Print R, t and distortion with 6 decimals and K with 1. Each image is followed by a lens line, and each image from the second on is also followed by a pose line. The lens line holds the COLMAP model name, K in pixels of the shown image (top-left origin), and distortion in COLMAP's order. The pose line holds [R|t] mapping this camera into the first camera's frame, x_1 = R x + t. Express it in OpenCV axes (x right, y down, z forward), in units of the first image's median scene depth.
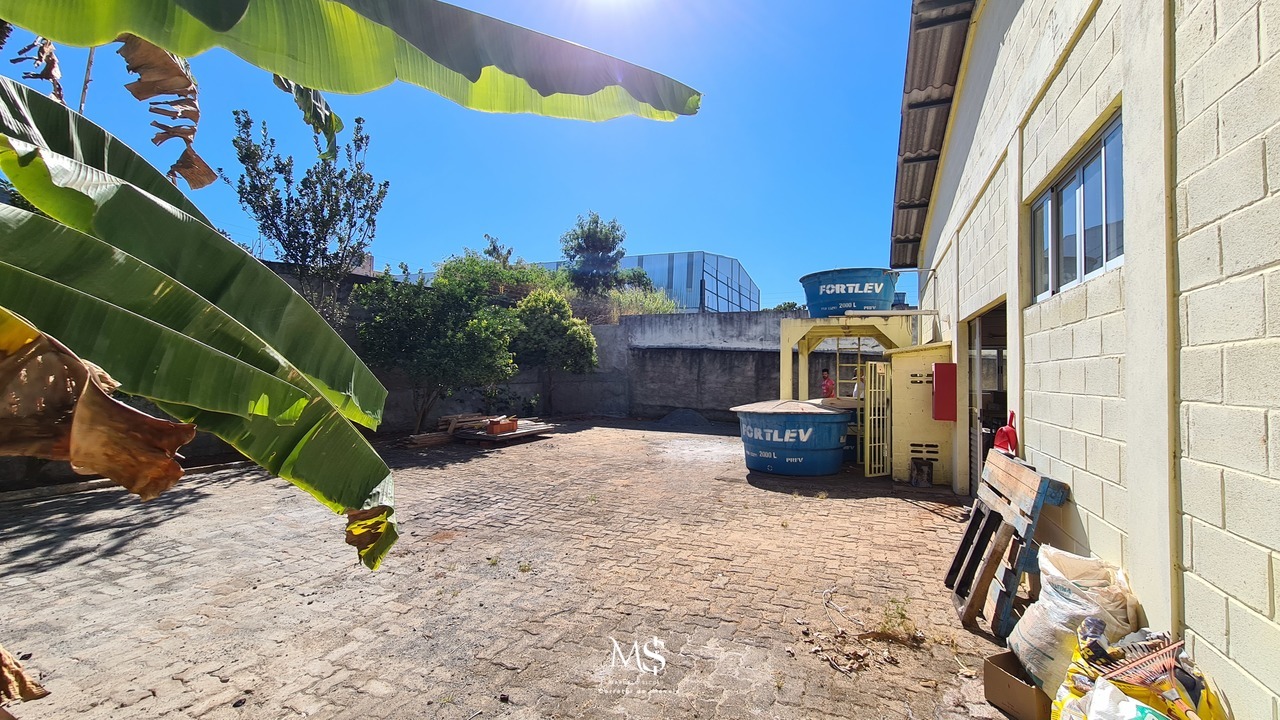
lens RADIAL K [[525.1, 0, 644.0], [0, 525.1, 356.5], [0, 0, 1]] dist [-0.002937, 0.000563]
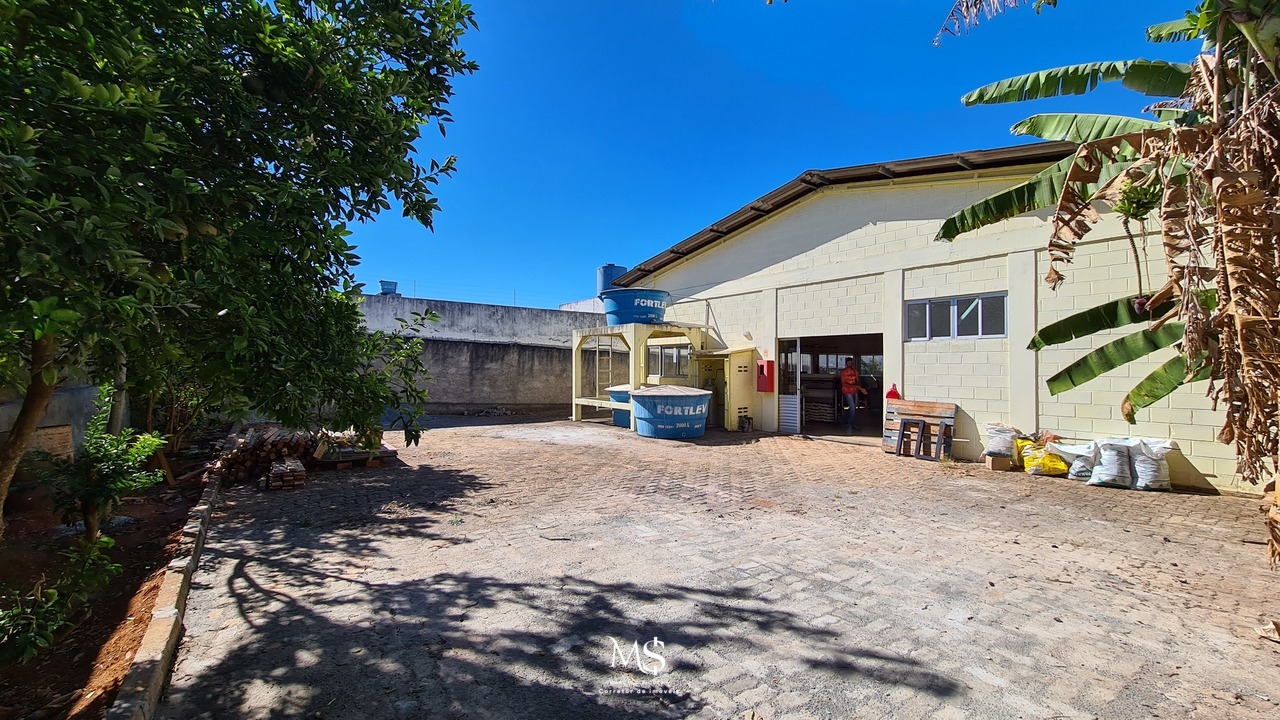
lens RADIAL K [[525.1, 0, 644.0], [0, 525.1, 356.5], [0, 0, 1]] dist [-0.002937, 0.000563]
pose [[0.491447, 0.006457, 0.870884, -0.828848], [-0.030179, 0.999498, 0.009620, -0.004041], [-0.870385, -0.031010, 0.491395, 0.331695]]
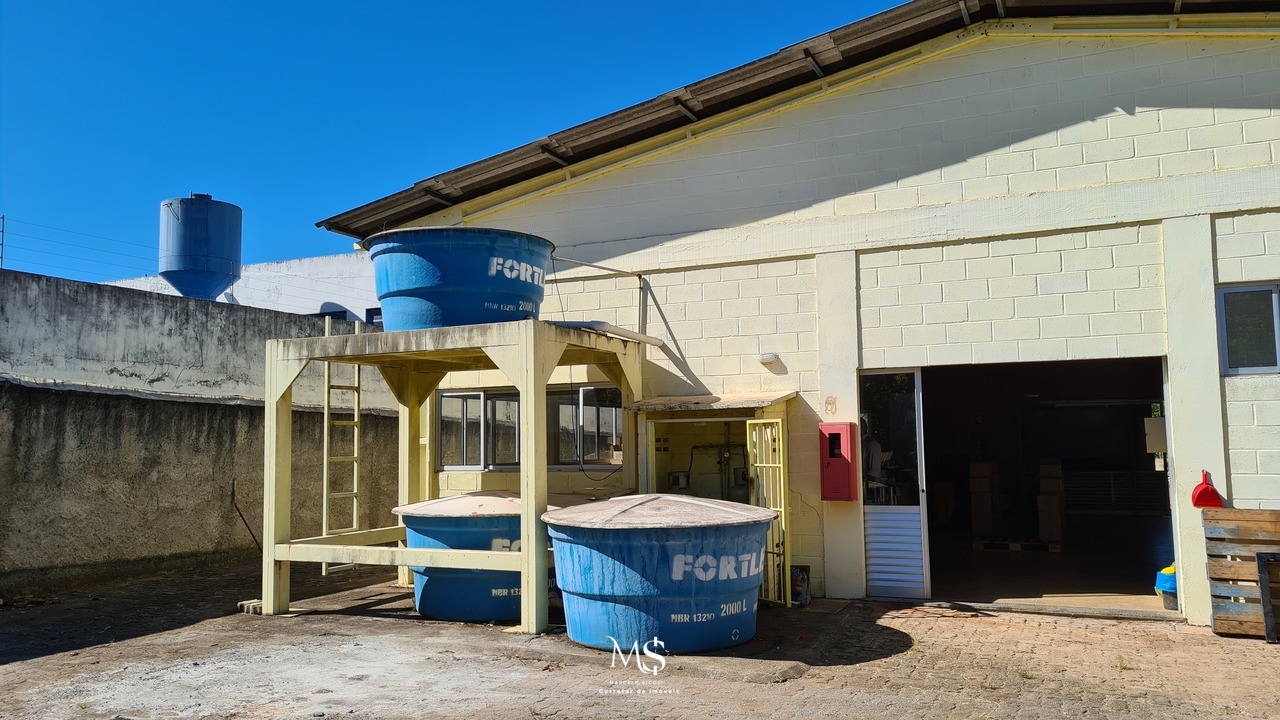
lens RADIAL K [[989.7, 0, 664.3], [0, 989.7, 356.3], [0, 0, 1]] dist [0.028518, 0.000615]
pose [[0.022834, 0.071715, 0.997164, -0.569620], [-0.021124, 0.997236, -0.071237, 0.016352], [-0.999516, -0.019438, 0.024286, 0.844501]]
